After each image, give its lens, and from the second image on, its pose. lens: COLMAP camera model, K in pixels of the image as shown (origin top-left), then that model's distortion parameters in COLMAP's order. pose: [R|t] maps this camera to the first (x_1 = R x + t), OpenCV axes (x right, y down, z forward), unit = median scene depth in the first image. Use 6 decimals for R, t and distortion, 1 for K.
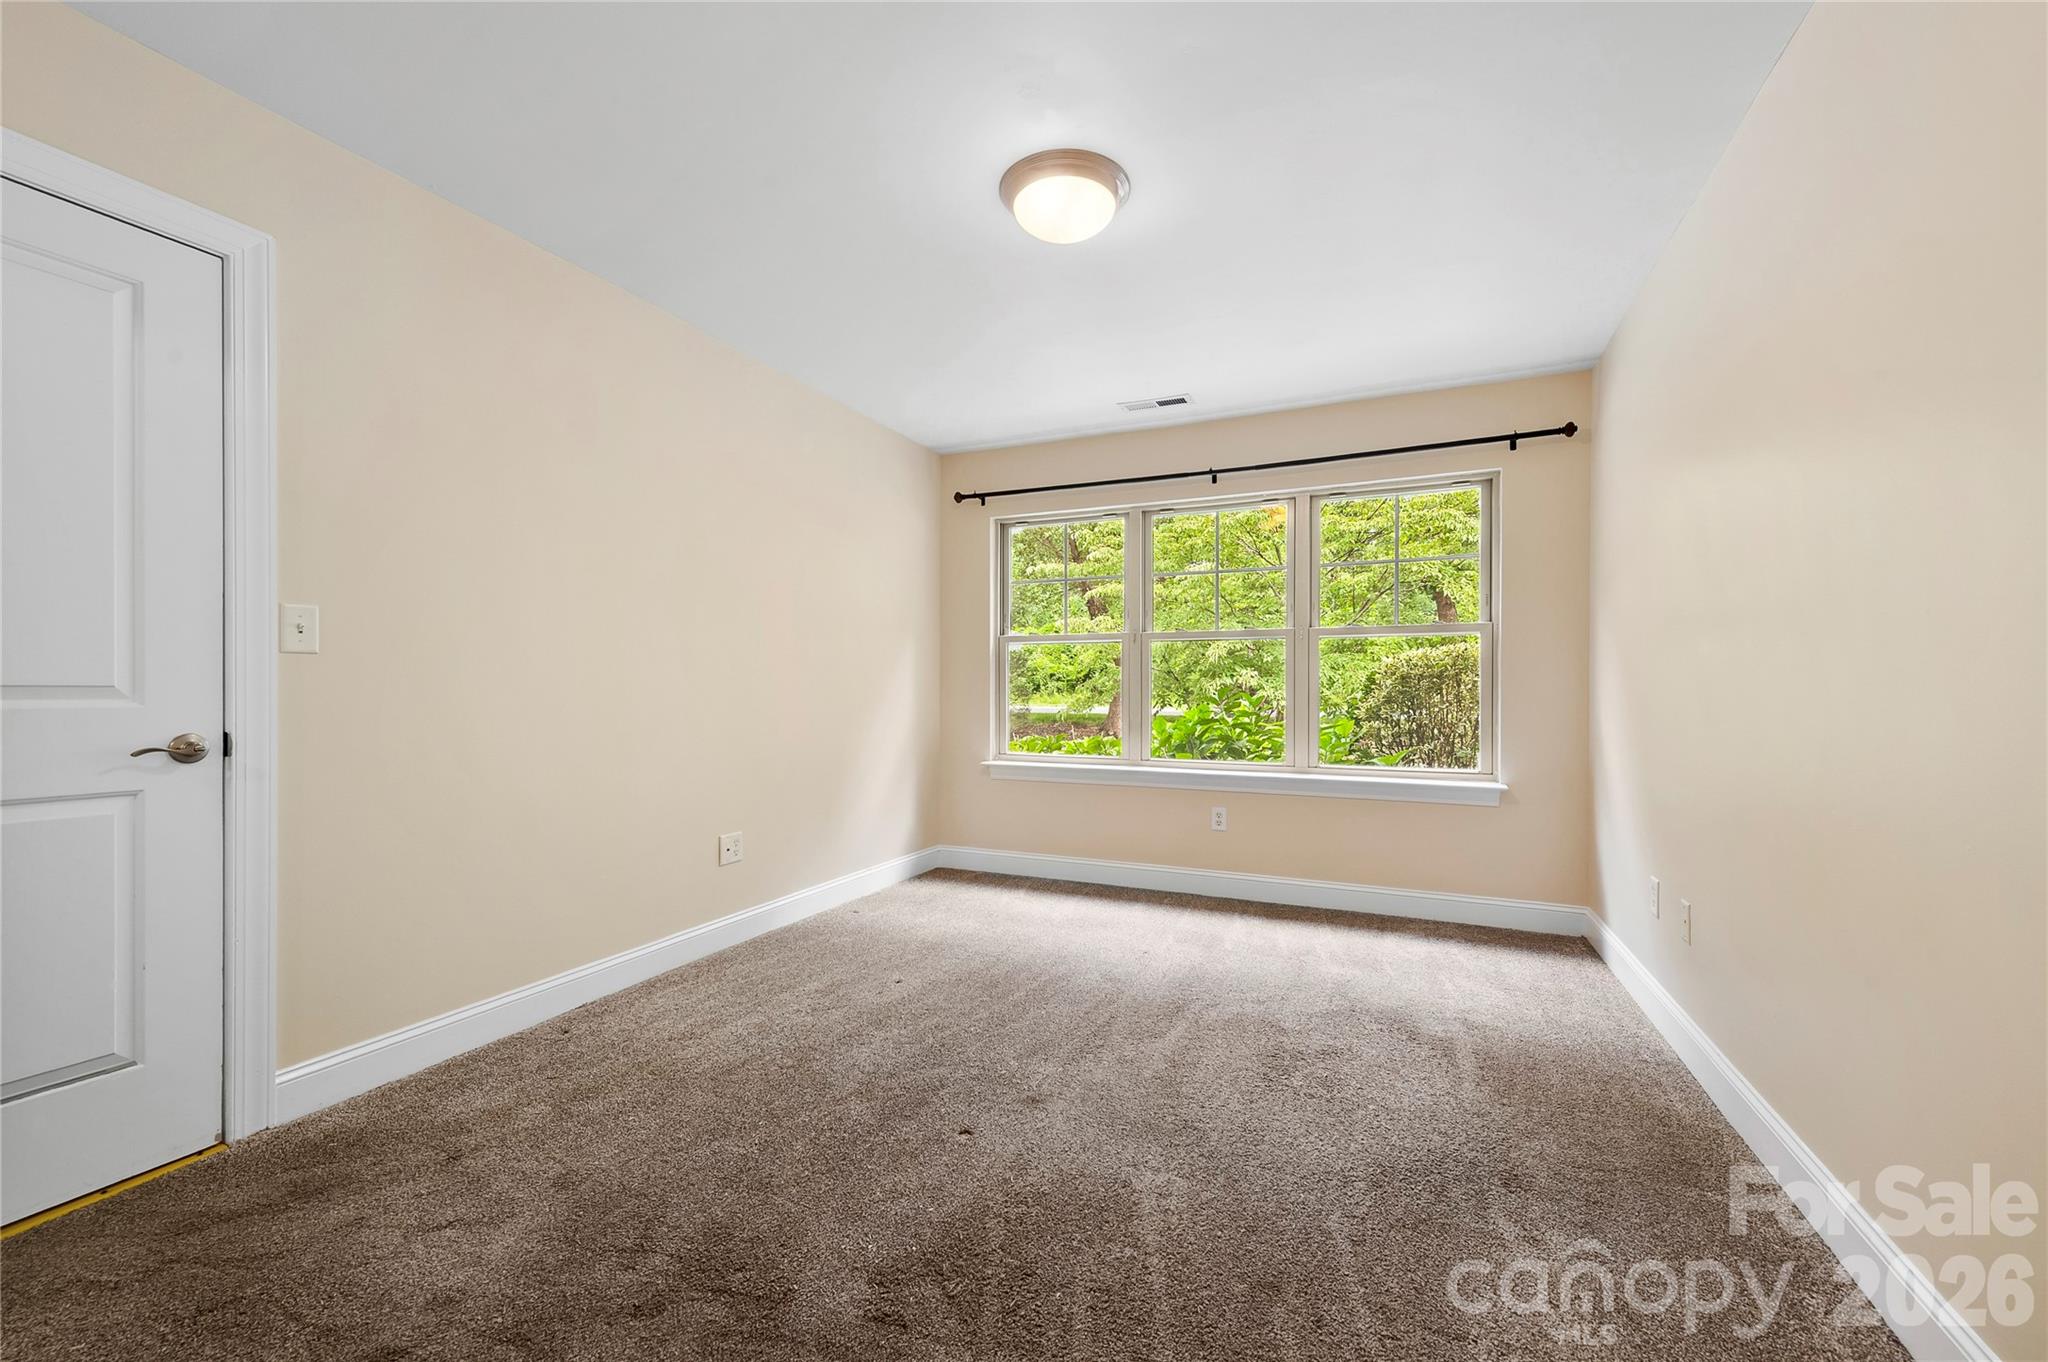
lens RADIAL K [[820.7, 0, 1024.6], [0, 820.7, 694.8], [0, 0, 1]] dist [0.015824, -0.004126]
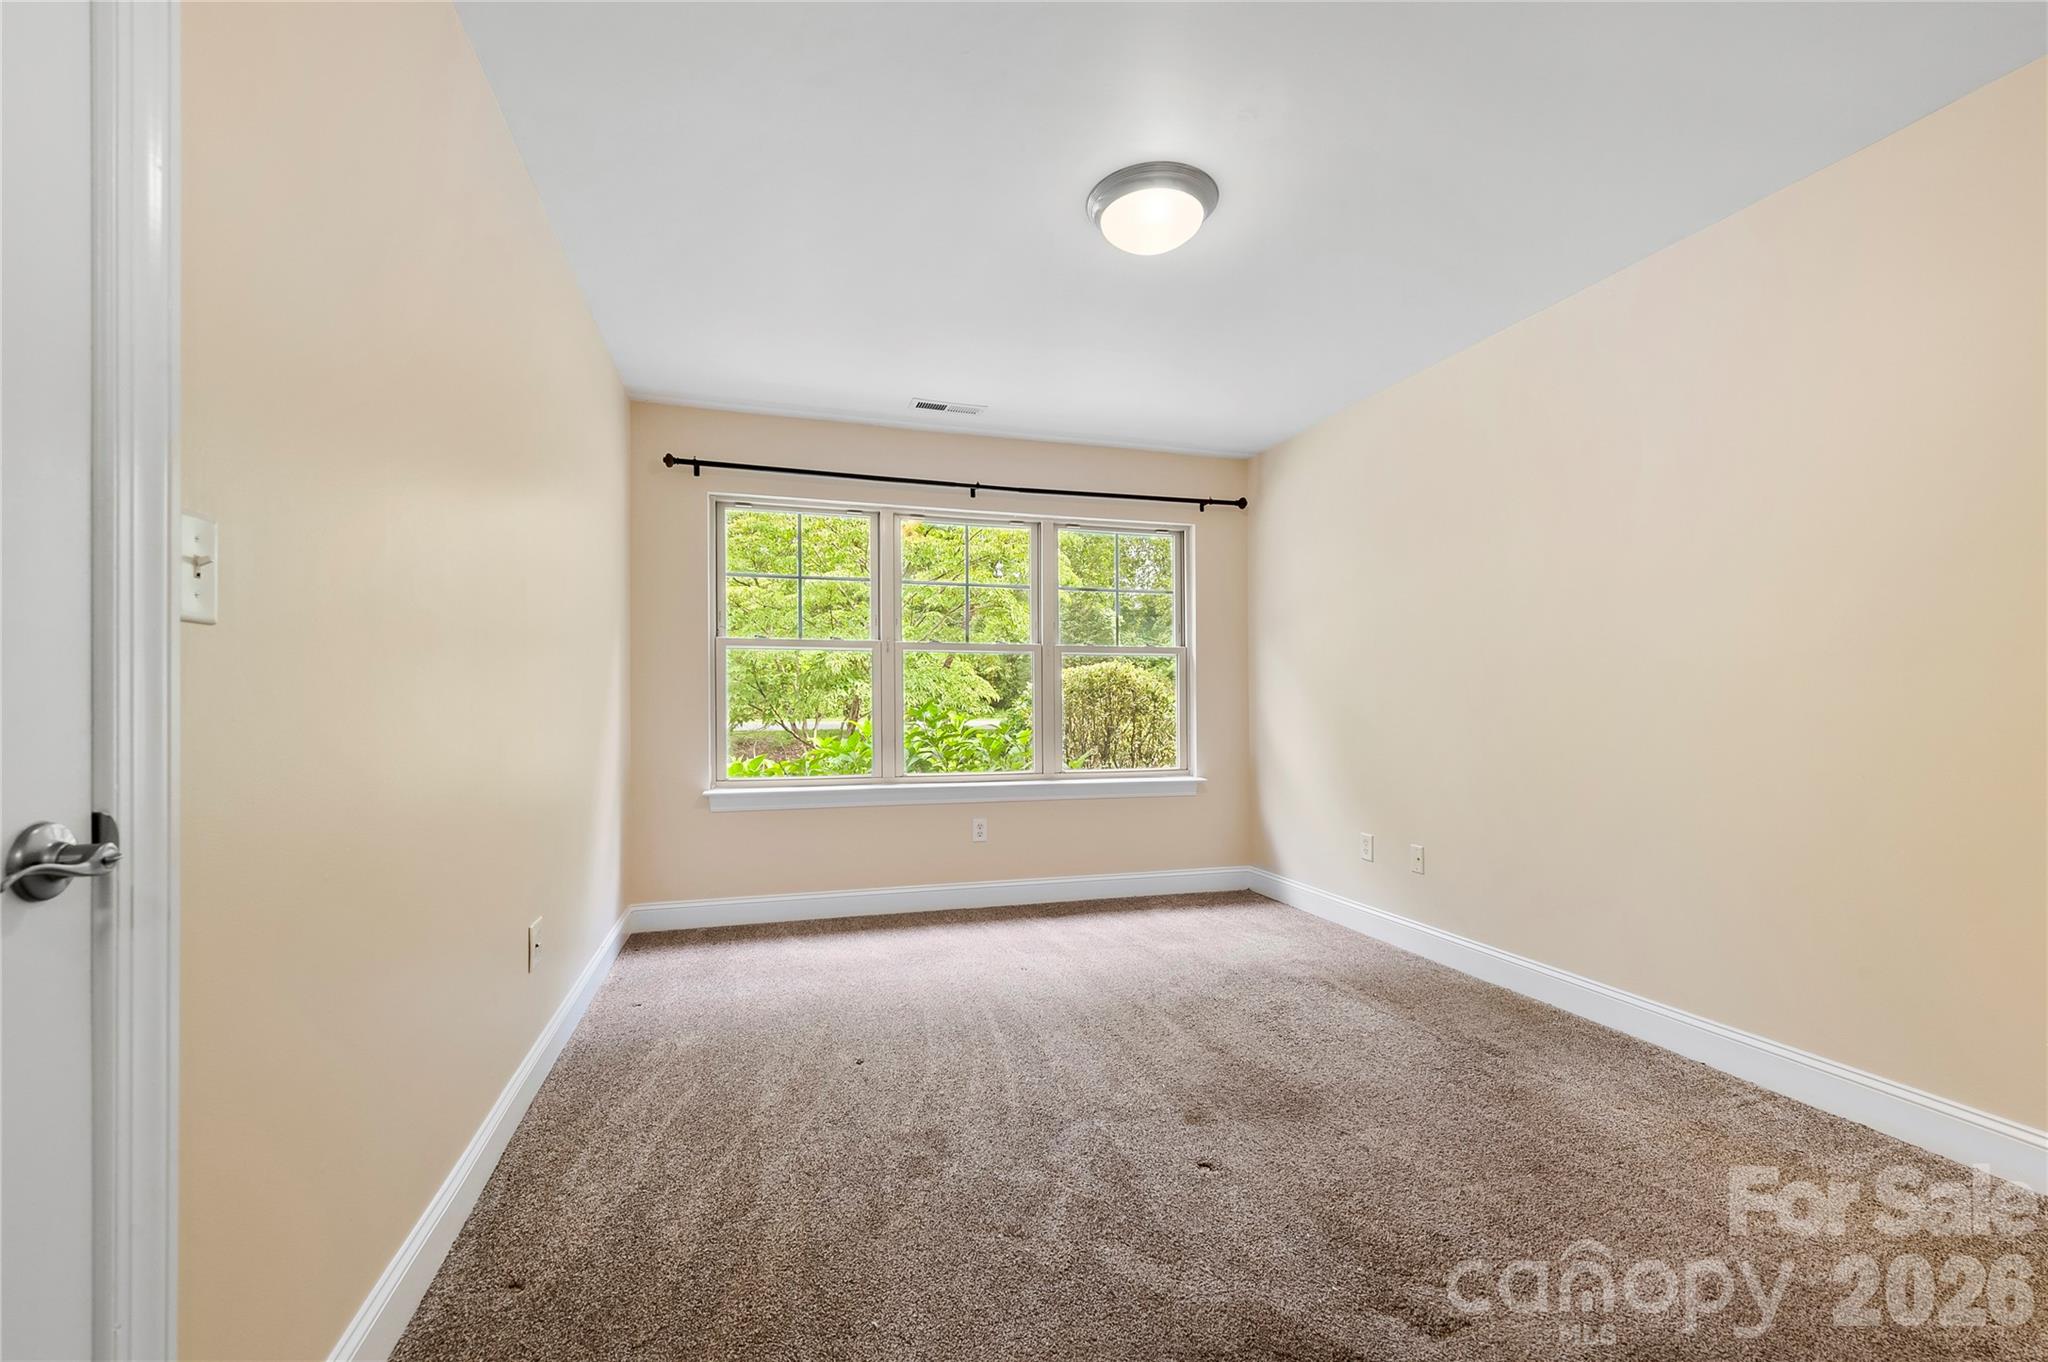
lens RADIAL K [[847.6, 0, 1027.9], [0, 847.6, 696.1], [0, 0, 1]] dist [0.016817, -0.000354]
pose [[0.755532, 0.002752, 0.655106, -0.444078], [0.005487, 0.999930, -0.010529, -0.002354], [-0.655089, 0.011549, 0.755463, 0.192006]]
